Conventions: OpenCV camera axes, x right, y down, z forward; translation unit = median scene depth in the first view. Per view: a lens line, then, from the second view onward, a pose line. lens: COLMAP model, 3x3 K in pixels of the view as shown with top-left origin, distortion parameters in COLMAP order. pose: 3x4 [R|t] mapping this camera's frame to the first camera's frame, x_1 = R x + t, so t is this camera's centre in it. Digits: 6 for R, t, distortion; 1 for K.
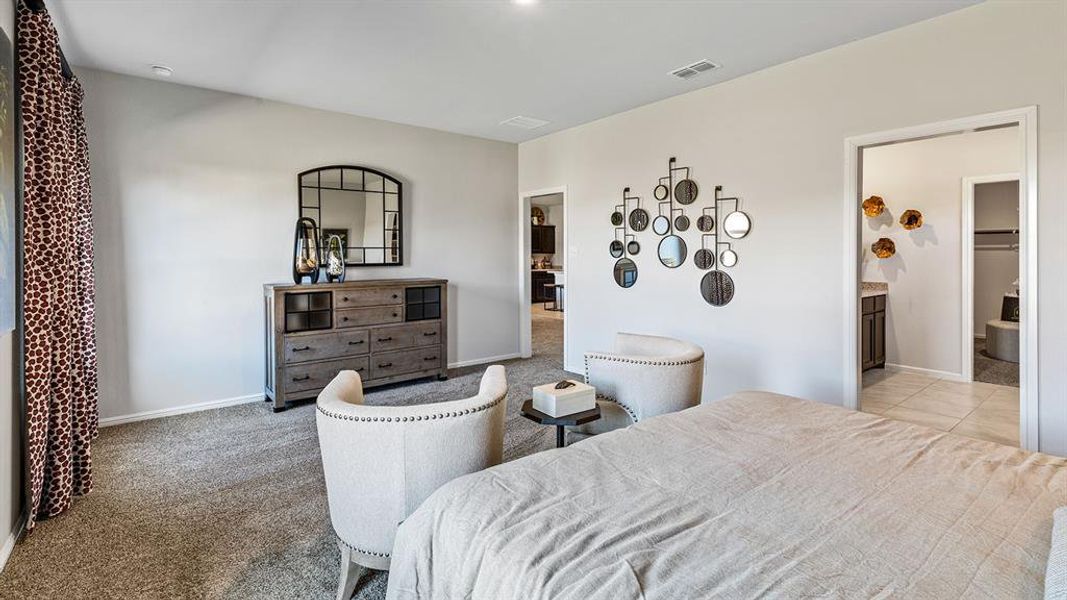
lens RADIAL K [[483.8, 0, 537.6], [0, 483.8, 257.8], [0, 0, 1]] dist [0.008985, -0.003243]
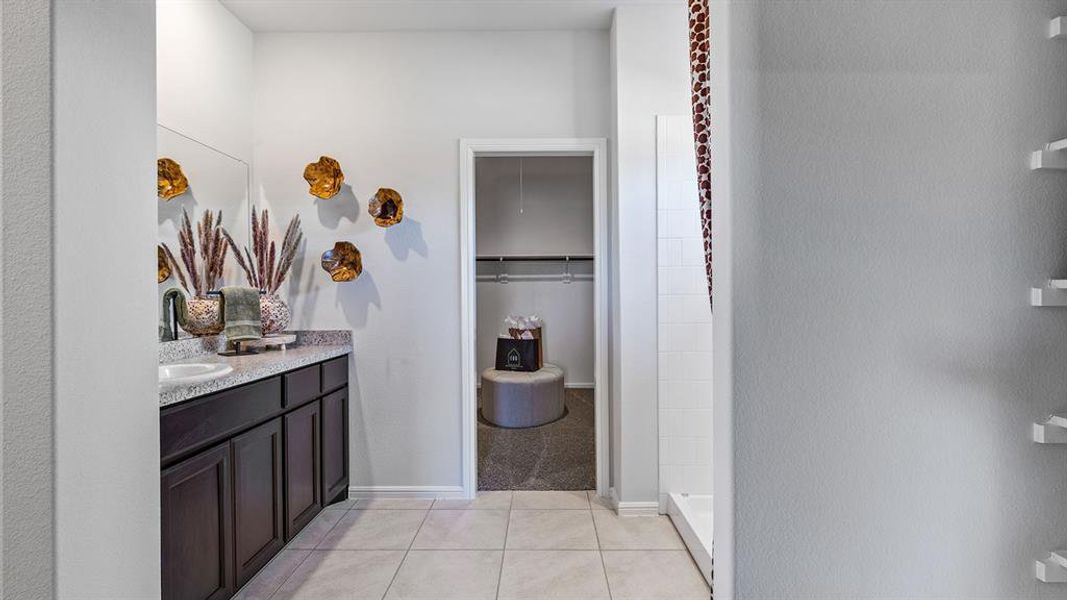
lens RADIAL K [[487.1, 0, 534.5], [0, 487.1, 298.7], [0, 0, 1]] dist [0.001864, 0.000027]
pose [[0.626467, -0.006682, 0.779419, 0.445286], [0.009653, 0.999953, 0.000814, 0.019311], [-0.779388, 0.007013, 0.626502, 0.531315]]
